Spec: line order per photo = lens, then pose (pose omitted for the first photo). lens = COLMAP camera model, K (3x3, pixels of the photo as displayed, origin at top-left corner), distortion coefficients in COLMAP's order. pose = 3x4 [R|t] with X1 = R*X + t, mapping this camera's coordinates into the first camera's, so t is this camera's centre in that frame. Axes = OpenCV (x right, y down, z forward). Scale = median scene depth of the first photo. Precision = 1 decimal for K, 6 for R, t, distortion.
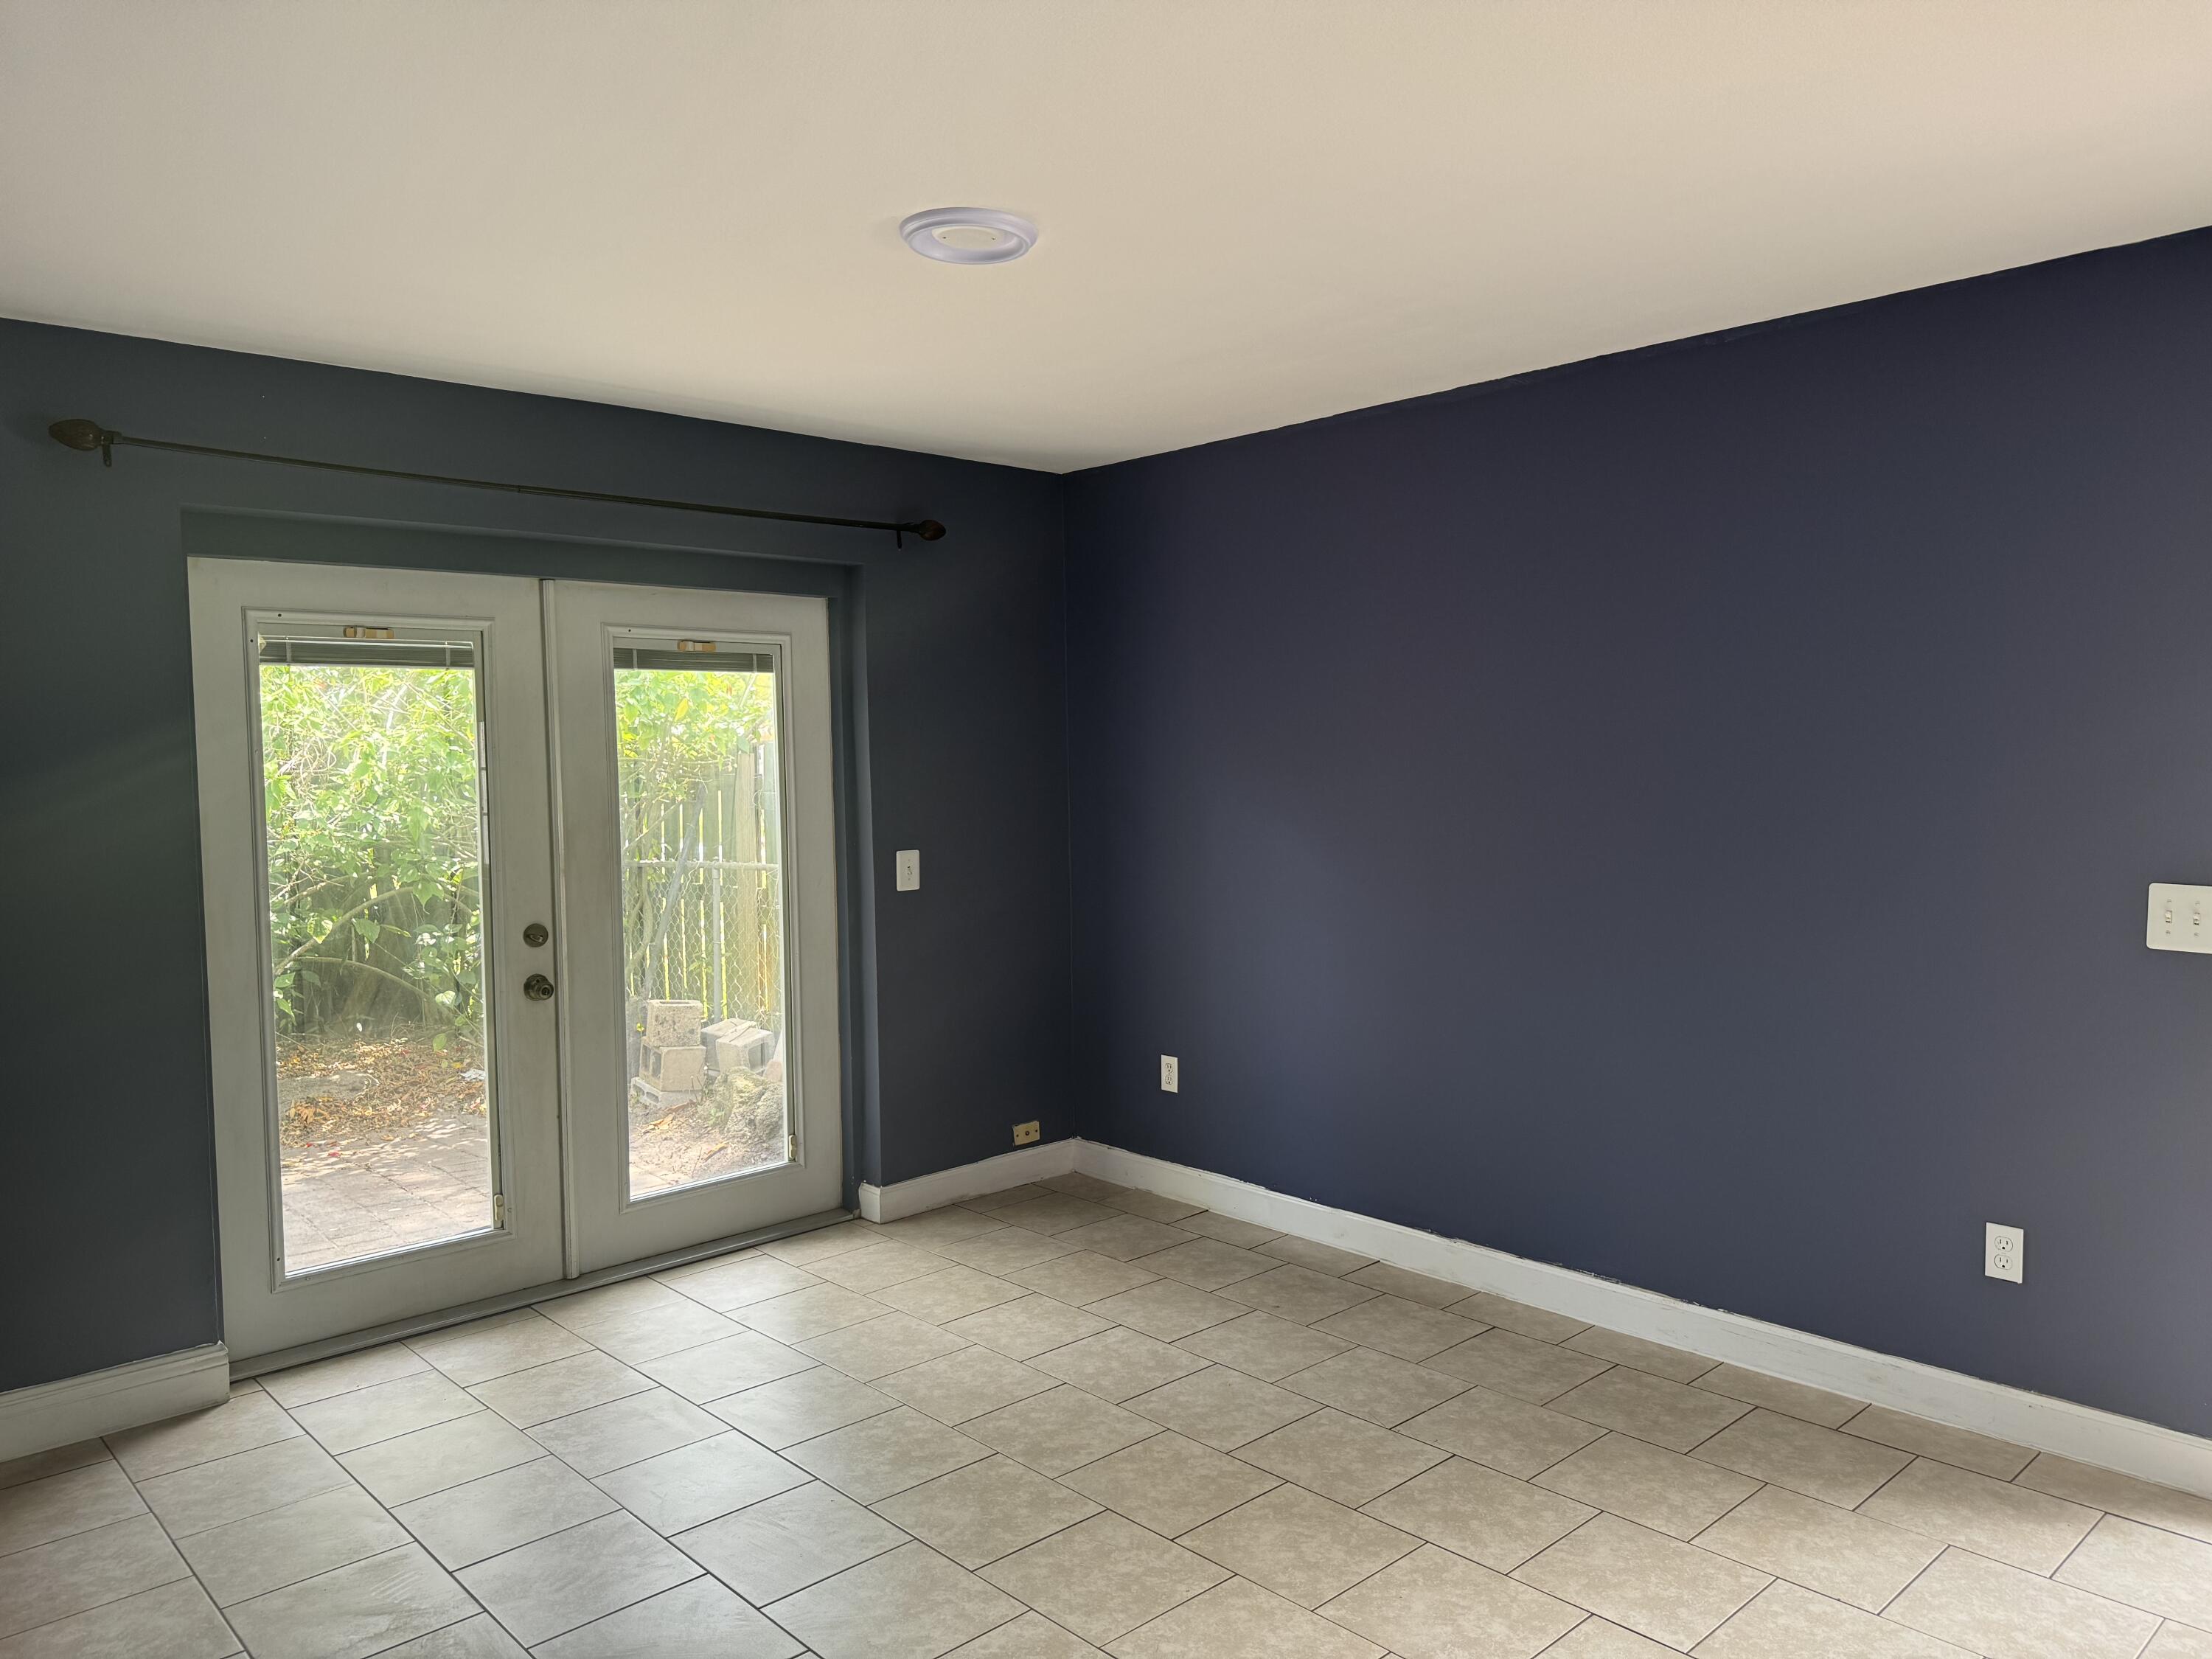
lens RADIAL K [[1564.6, 0, 1106.0], [0, 1564.6, 829.5], [0, 0, 1]] dist [-0.003635, -0.001099]
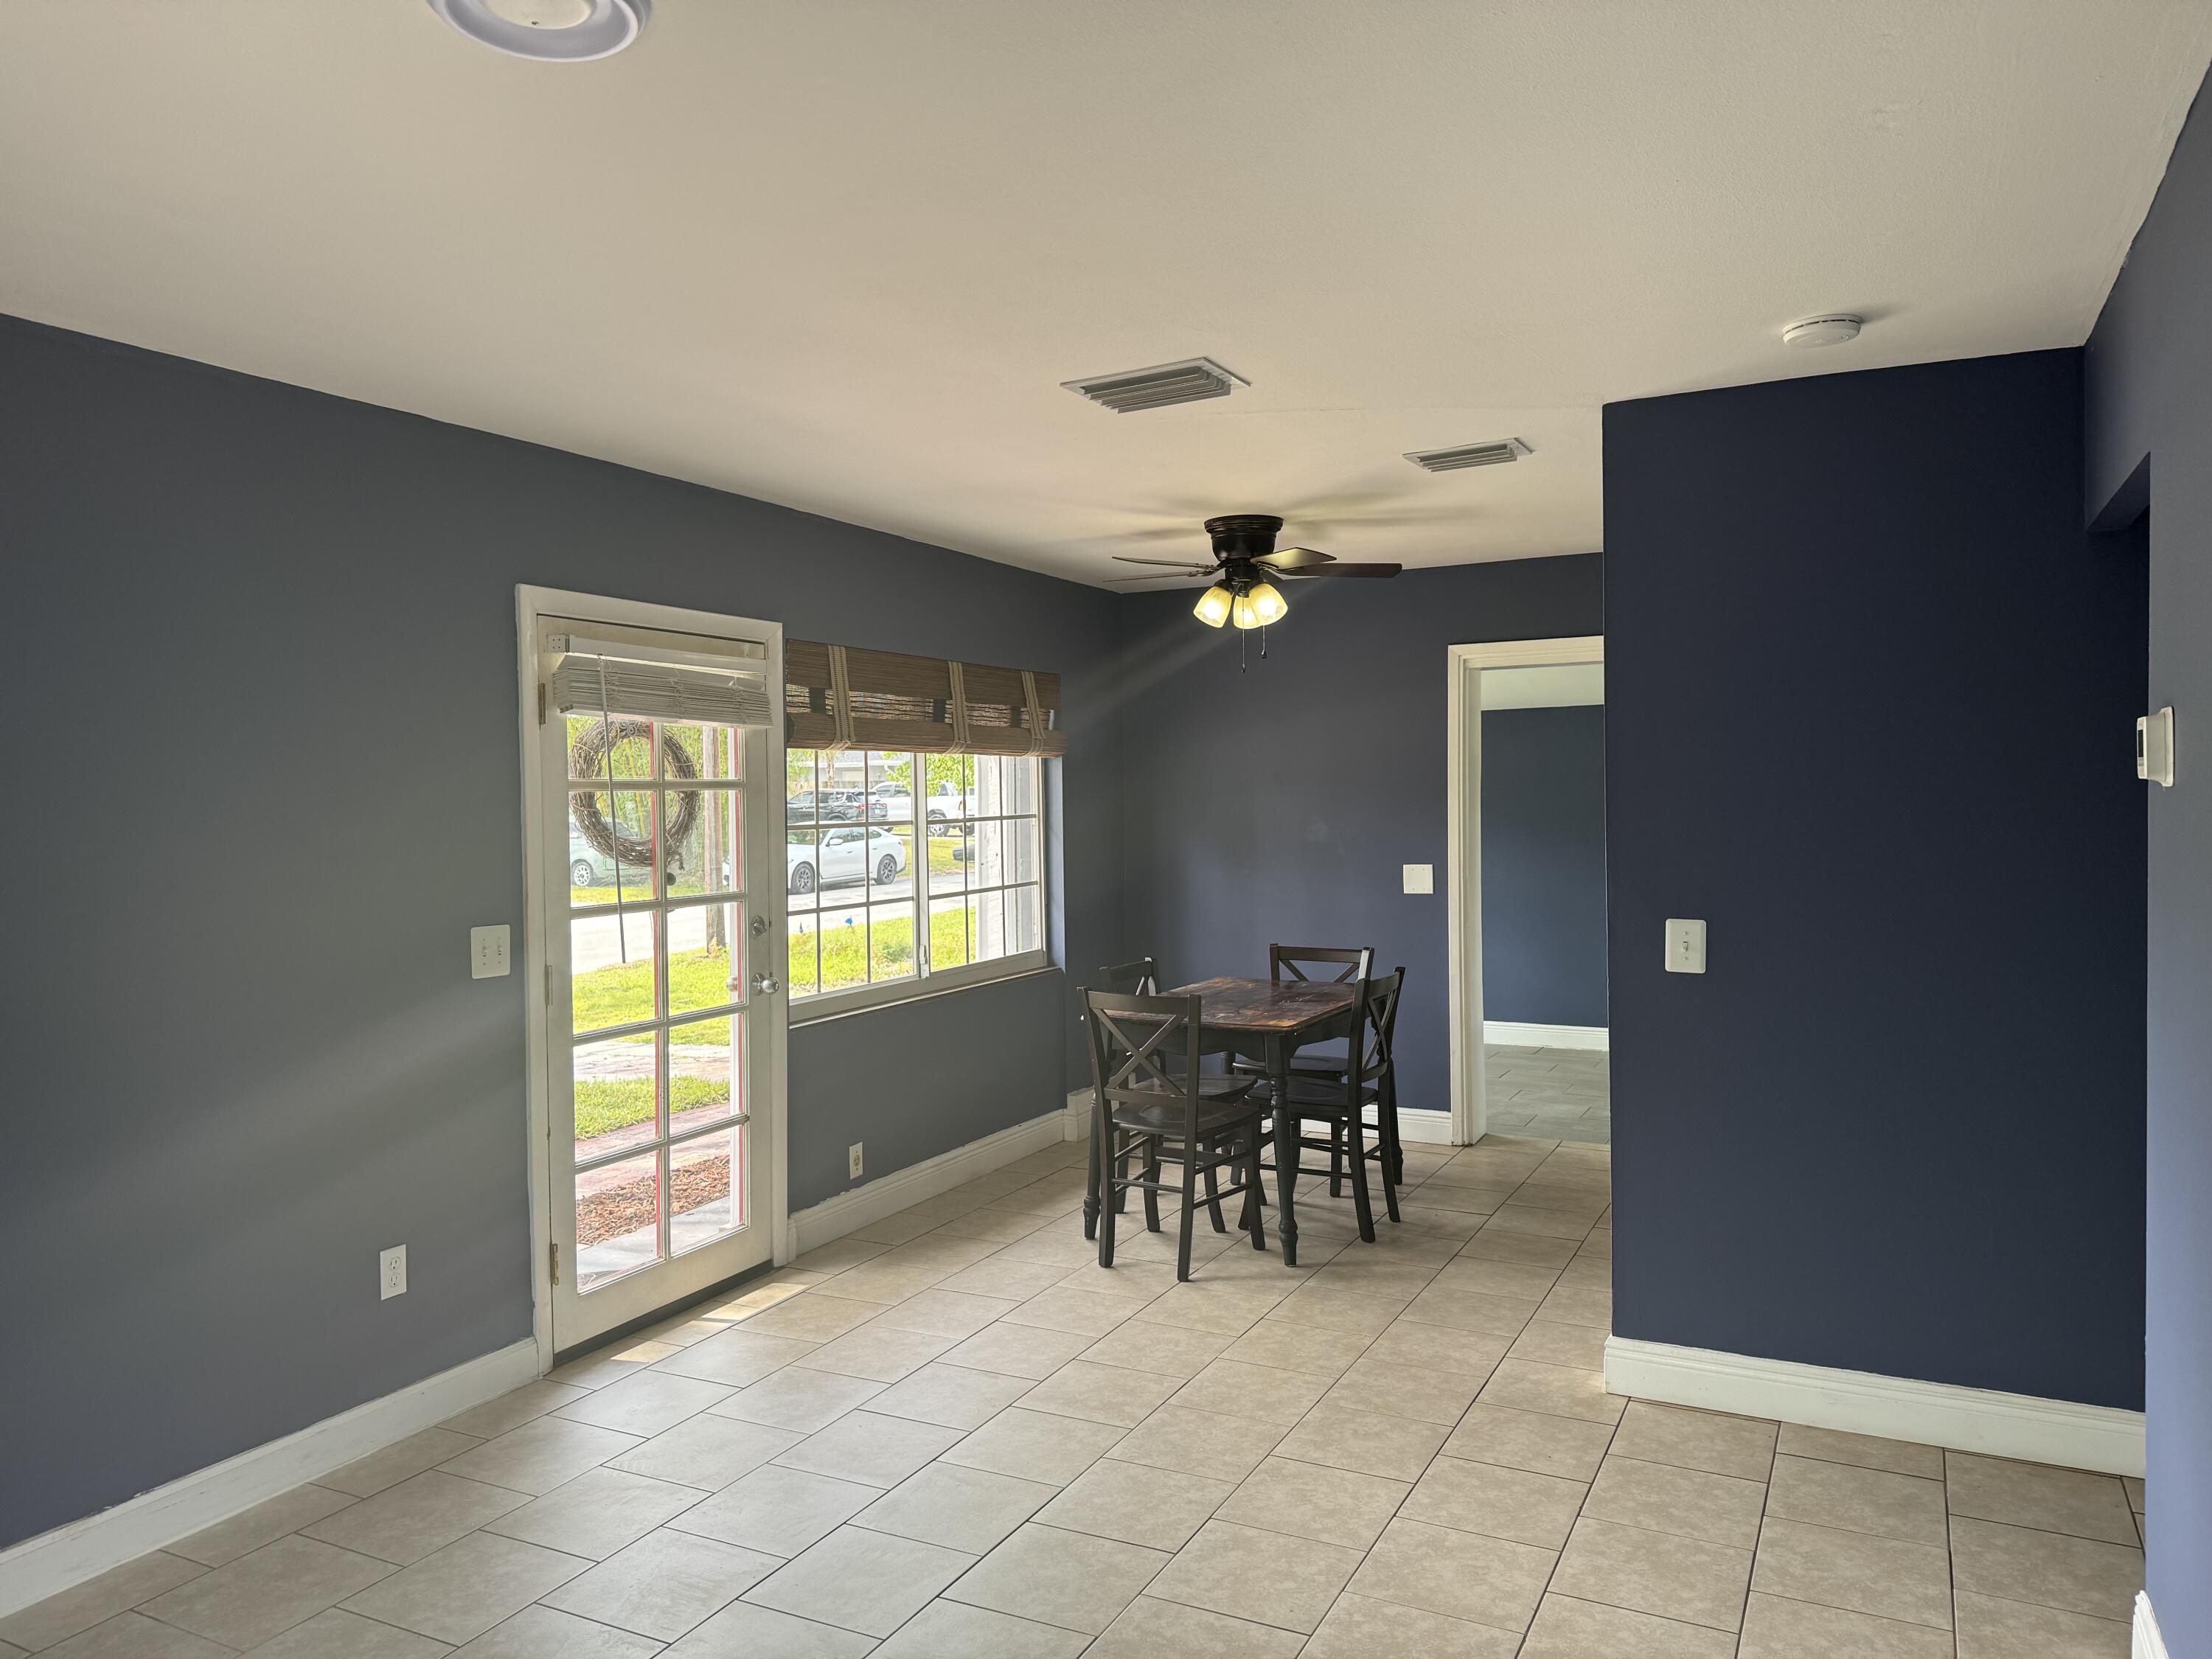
lens RADIAL K [[1564.6, 0, 1106.0], [0, 1564.6, 829.5], [0, 0, 1]] dist [-0.003635, -0.001099]
pose [[-0.340479, -0.007966, 0.940218, -0.645144], [0.069352, 0.997028, 0.033561, -0.048503], [-0.937691, 0.076633, -0.338915, 0.861963]]
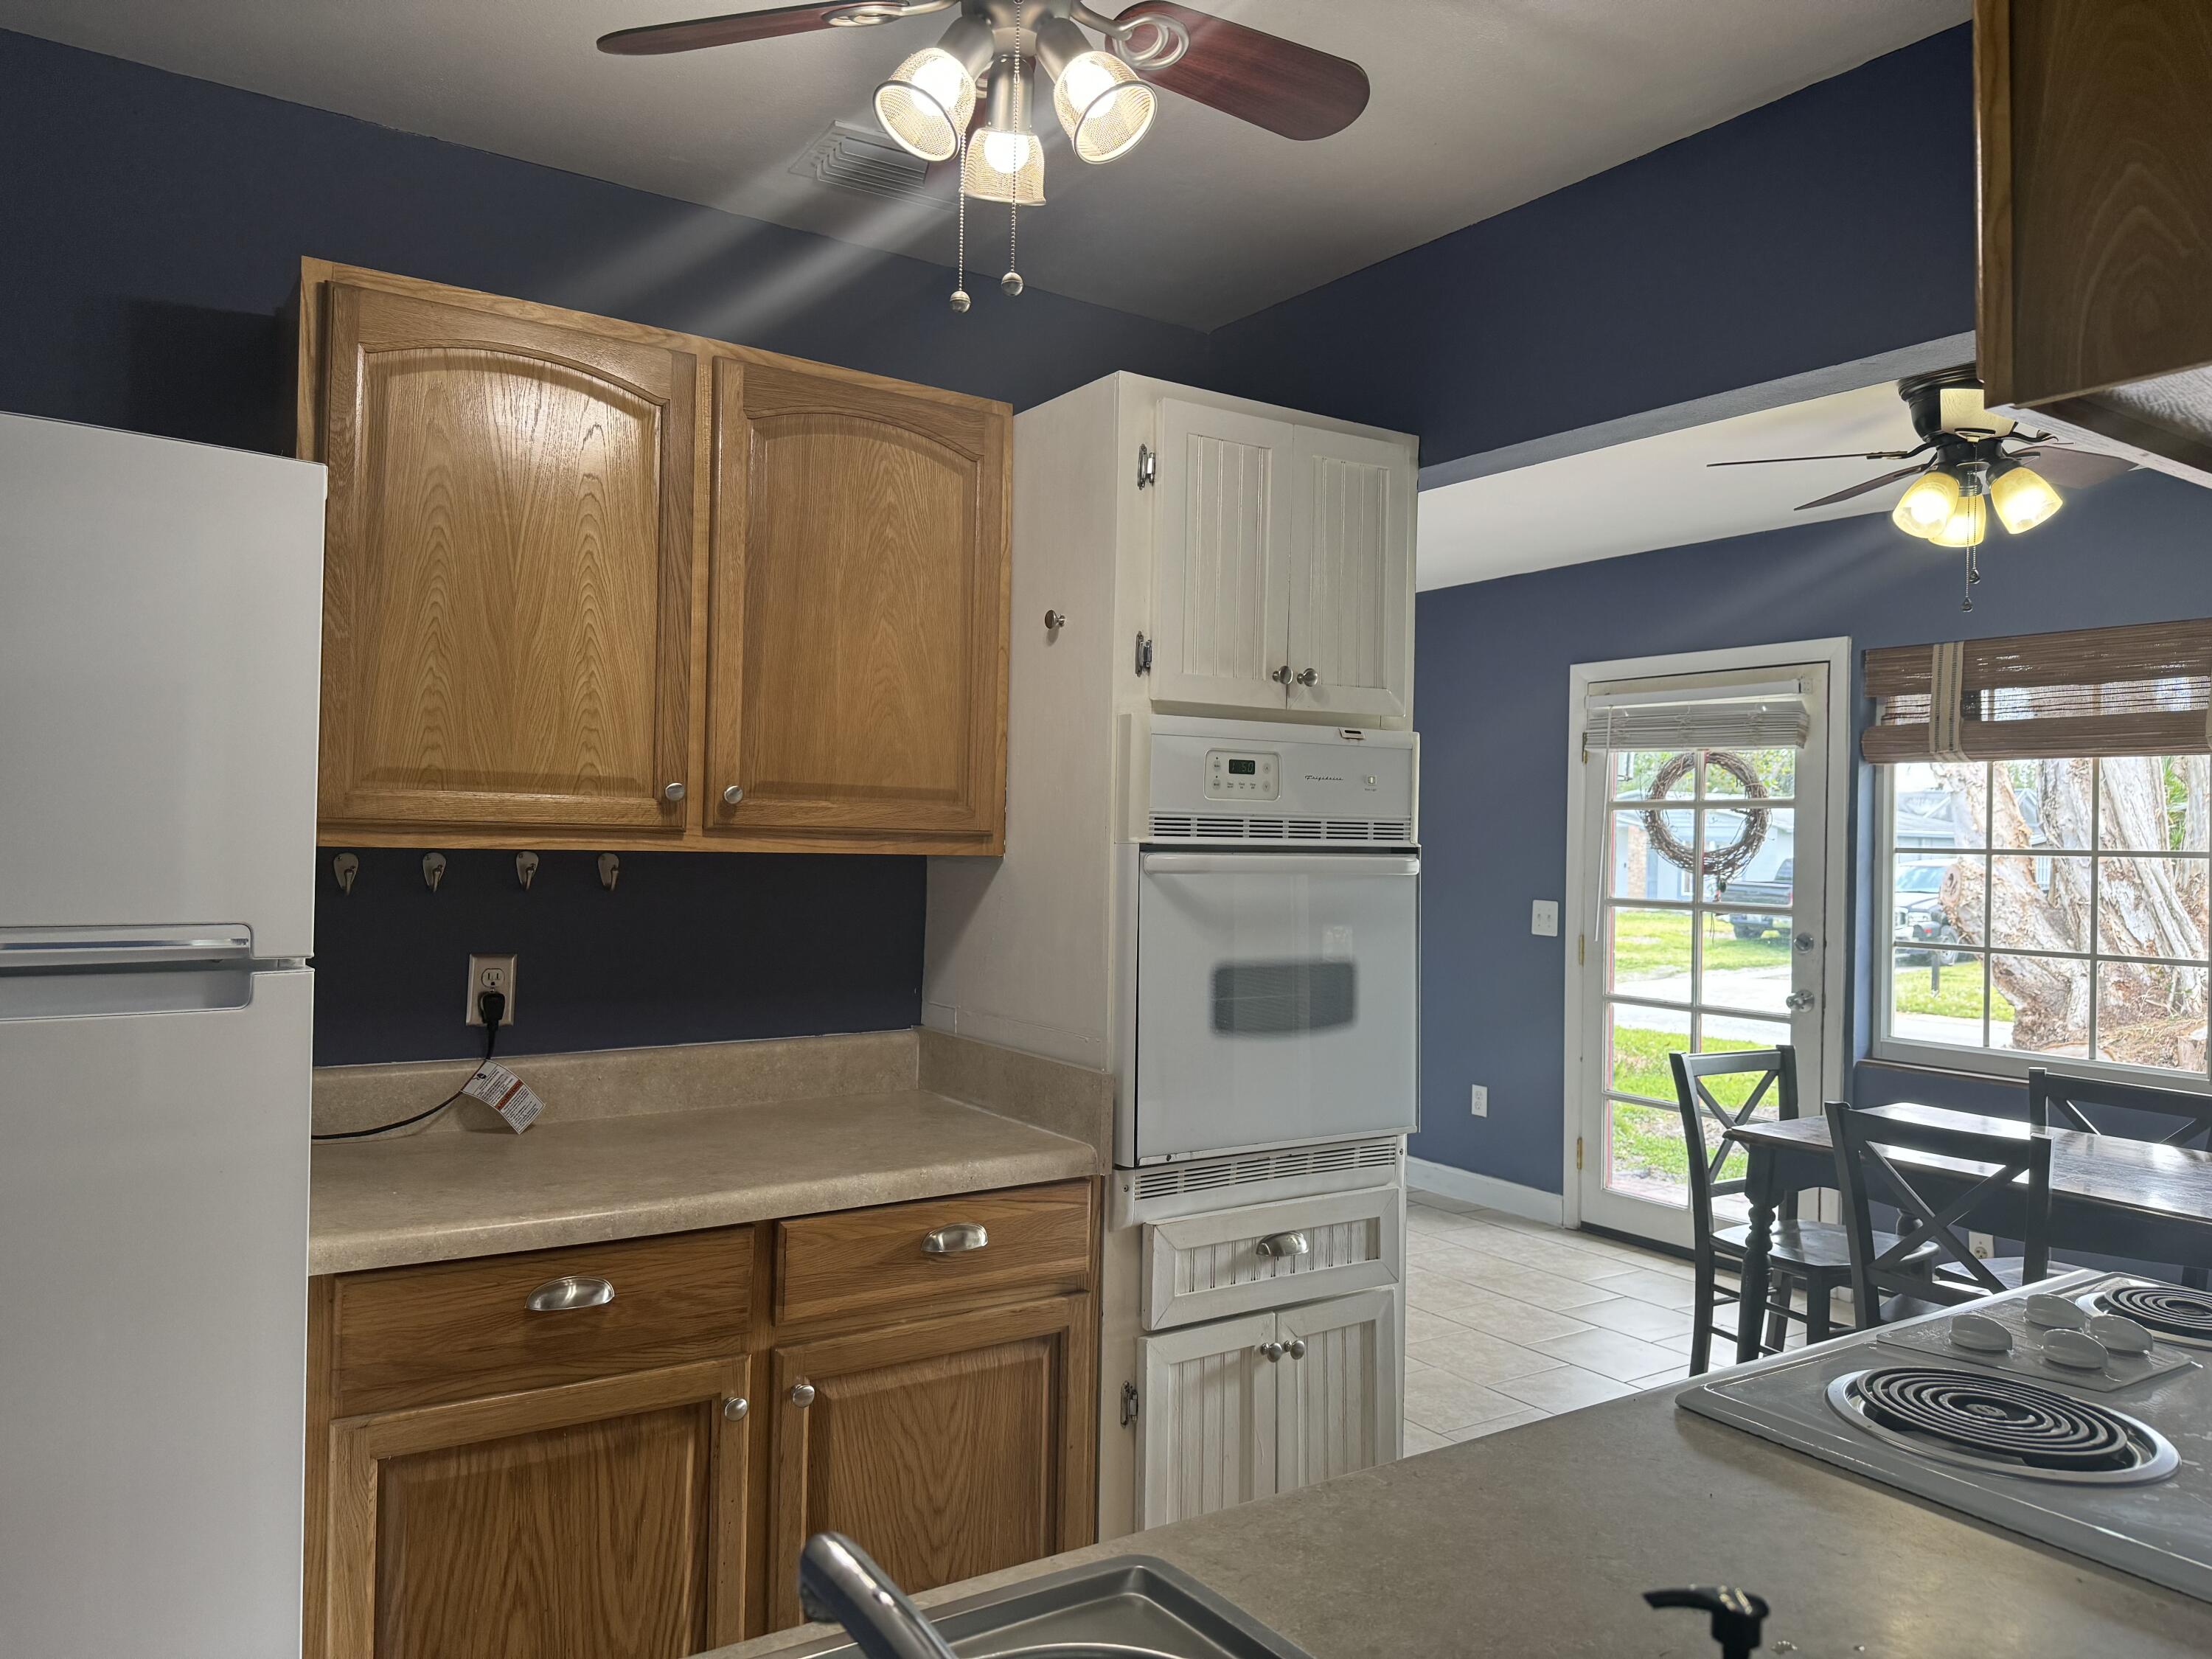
lens RADIAL K [[1564.6, 0, 1106.0], [0, 1564.6, 829.5], [0, 0, 1]] dist [-0.003635, -0.001099]
pose [[0.986680, 0.022573, -0.161097, 0.422753], [-0.032036, 0.997895, -0.056387, 0.067117], [0.159485, 0.060797, 0.985327, -0.908745]]
